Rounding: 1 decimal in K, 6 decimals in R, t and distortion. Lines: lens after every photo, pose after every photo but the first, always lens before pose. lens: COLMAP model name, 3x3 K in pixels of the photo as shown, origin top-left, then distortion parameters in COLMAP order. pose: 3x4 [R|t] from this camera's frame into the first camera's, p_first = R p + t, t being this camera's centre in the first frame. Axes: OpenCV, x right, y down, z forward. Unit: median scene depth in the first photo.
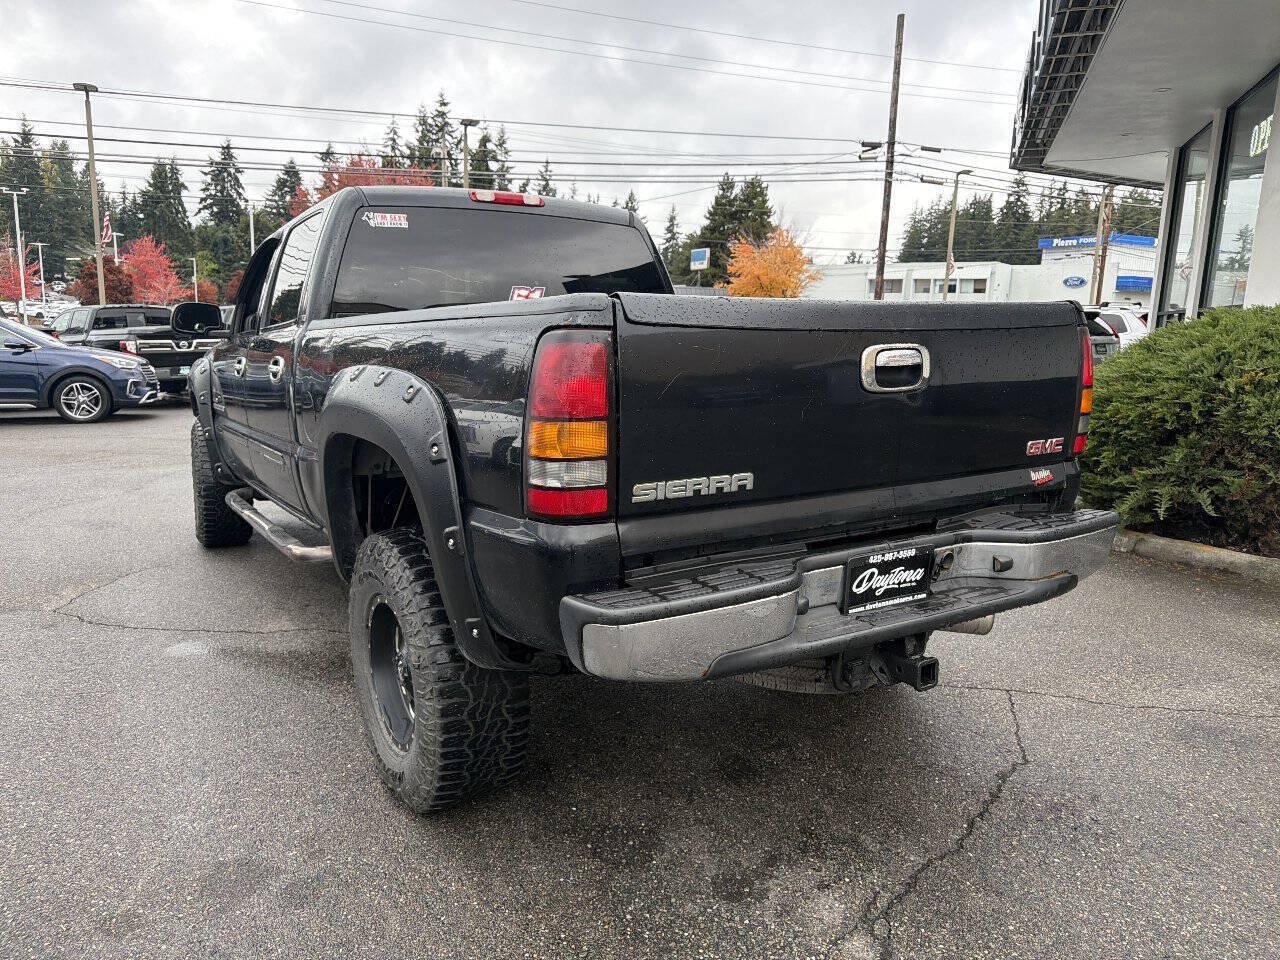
lens RADIAL K [[898.2, 0, 648.9], [0, 898.2, 484.3], [0, 0, 1]] dist [0.006890, -0.001989]
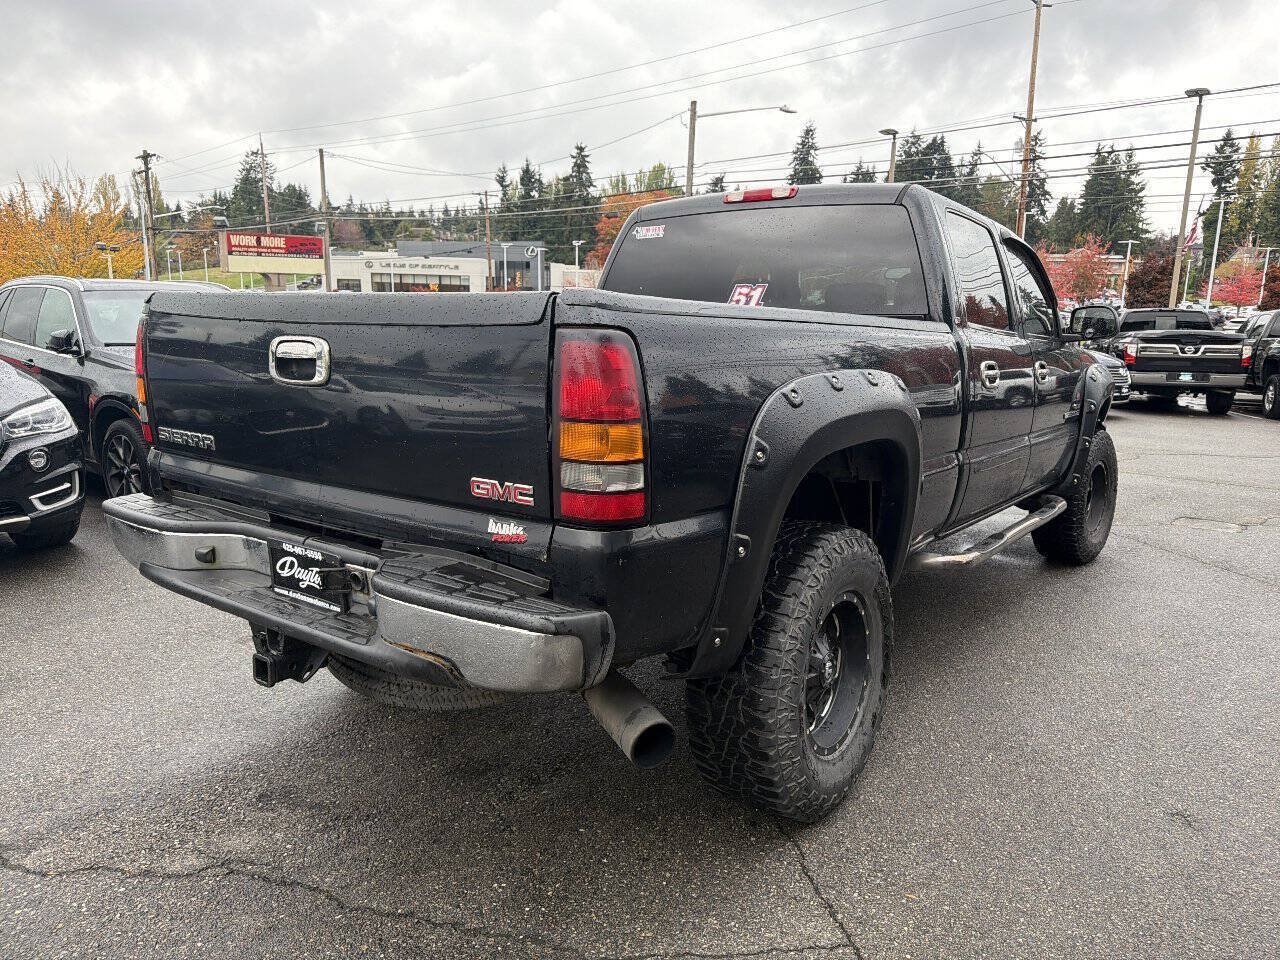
lens RADIAL K [[898.2, 0, 648.9], [0, 898.2, 484.3], [0, 0, 1]] dist [0.006890, -0.001989]
pose [[0.386260, 0.170277, -0.906537, 1.296336], [-0.175208, 0.978464, 0.109135, -0.166640], [0.905597, 0.116678, 0.407775, 0.928778]]
